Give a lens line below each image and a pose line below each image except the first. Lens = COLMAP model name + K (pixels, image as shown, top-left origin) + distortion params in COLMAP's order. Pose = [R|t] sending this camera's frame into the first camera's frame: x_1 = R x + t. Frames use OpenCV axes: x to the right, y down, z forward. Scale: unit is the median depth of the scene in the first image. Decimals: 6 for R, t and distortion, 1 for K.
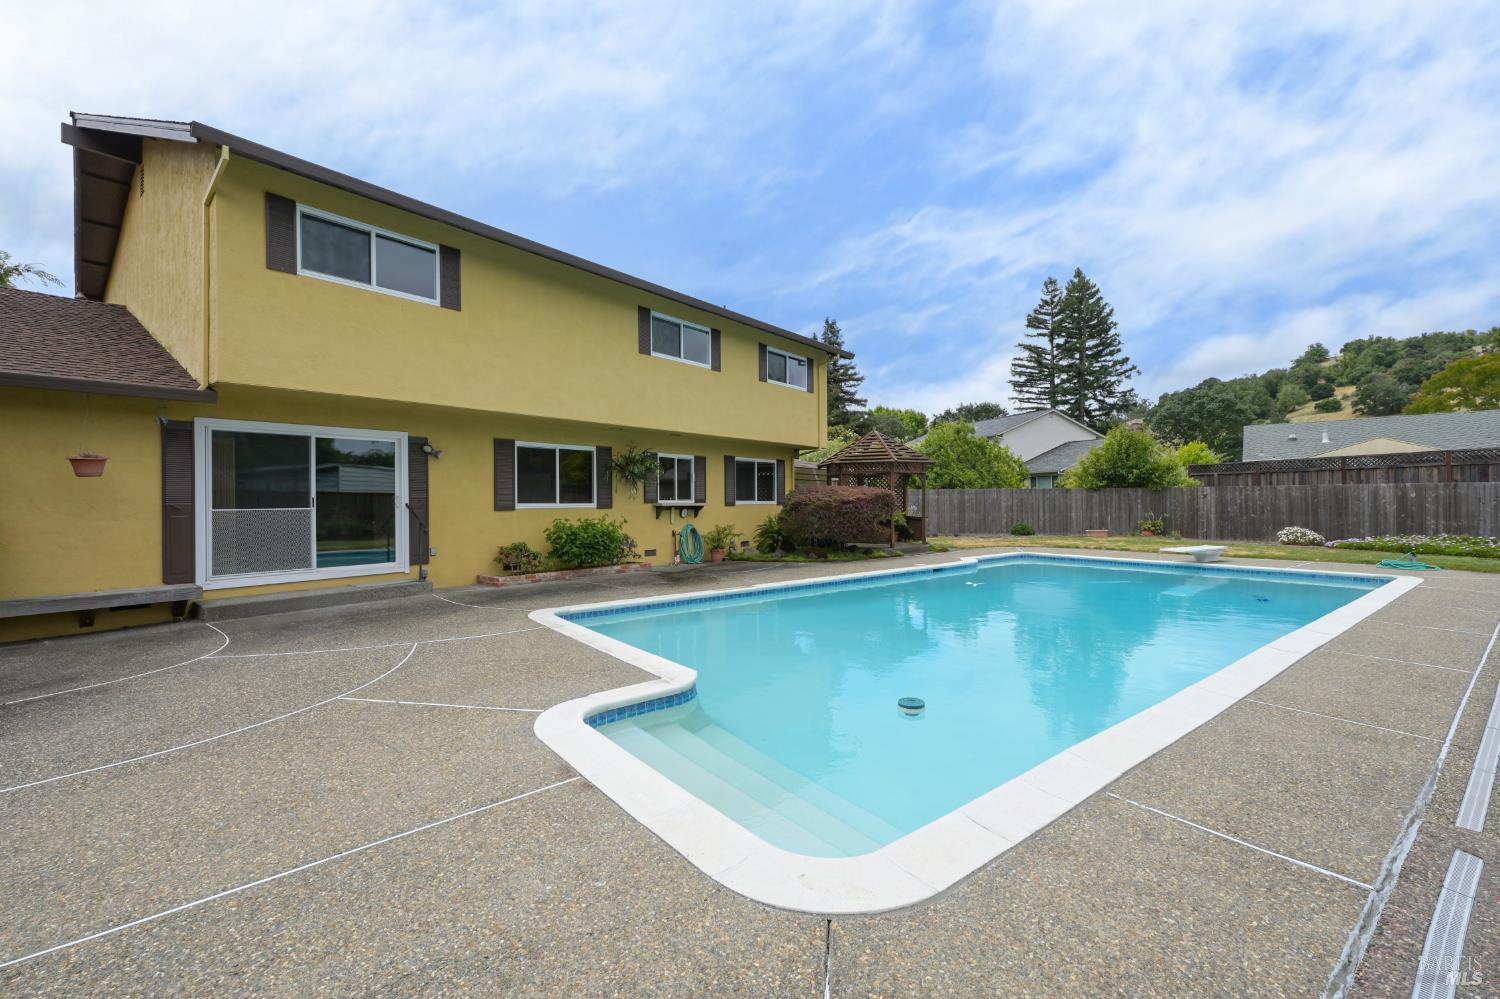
lens RADIAL K [[641.6, 0, 747.7], [0, 641.6, 493.2], [0, 0, 1]] dist [0.007225, 0.000531]
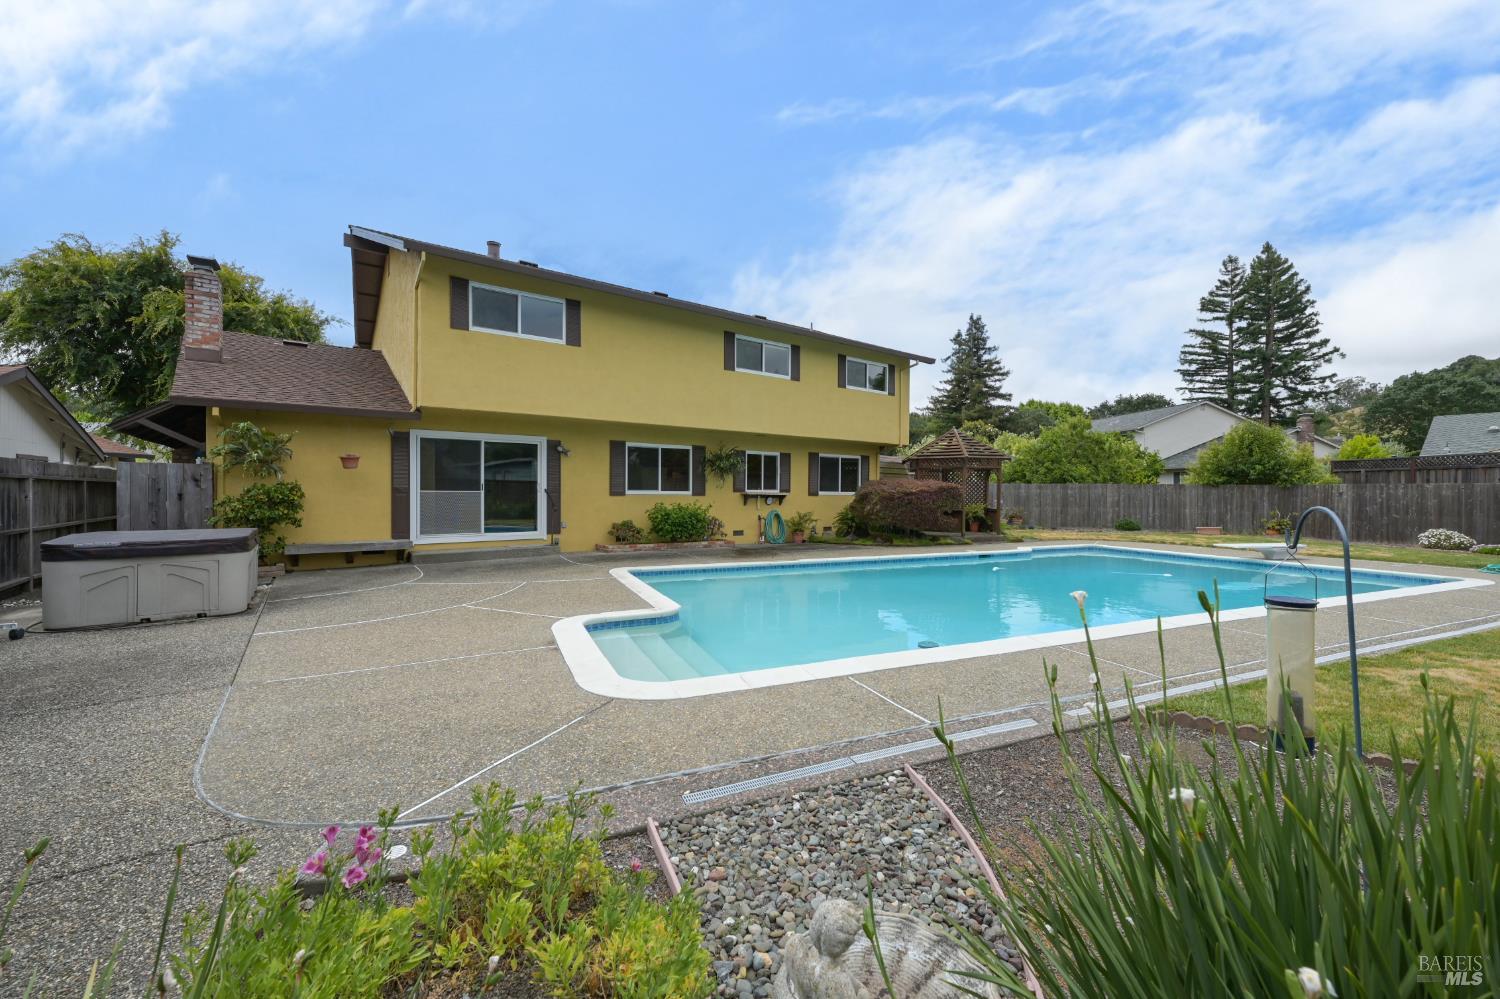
lens RADIAL K [[607.1, 0, 754.4], [0, 607.1, 494.0], [0, 0, 1]] dist [0.008408, 0.000681]
pose [[0.970211, 0.015705, -0.241752, 0.153612], [-0.012165, 0.999796, 0.016129, 0.000326], [0.241956, -0.012707, 0.970204, -0.106534]]
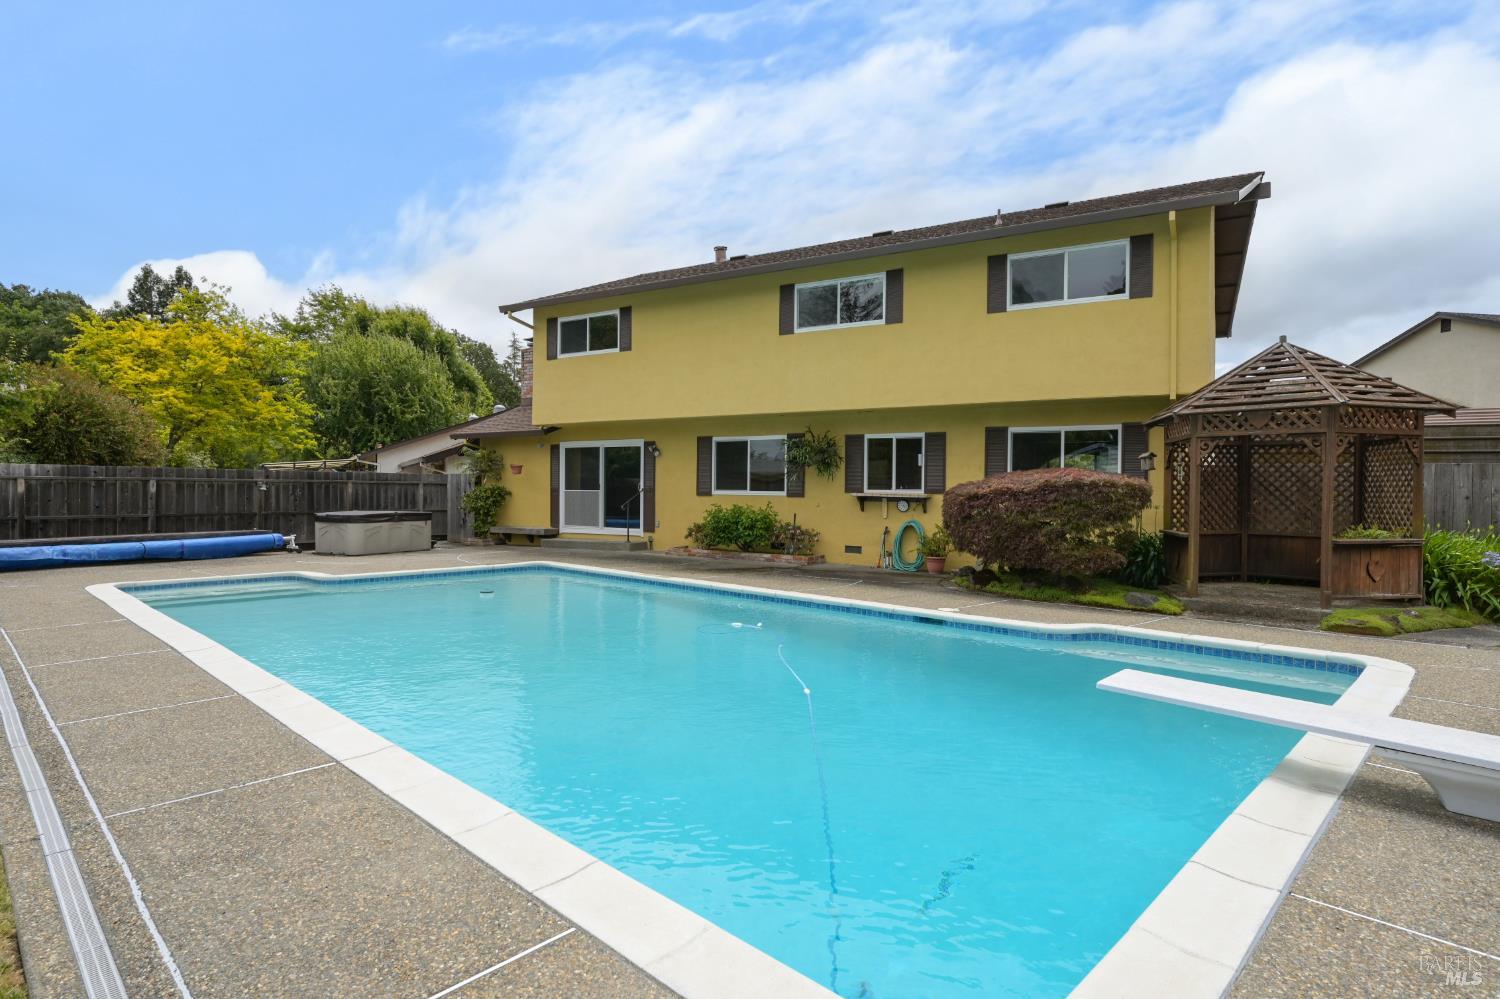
lens RADIAL K [[794.7, 0, 733.3], [0, 794.7, 493.6], [0, 0, 1]] dist [-0.013711, 0.000225]
pose [[0.130301, 0.018000, -0.991311, 0.894483], [0.002713, 0.999825, 0.018511, -0.003757], [0.991471, -0.005102, 0.130230, 0.690459]]
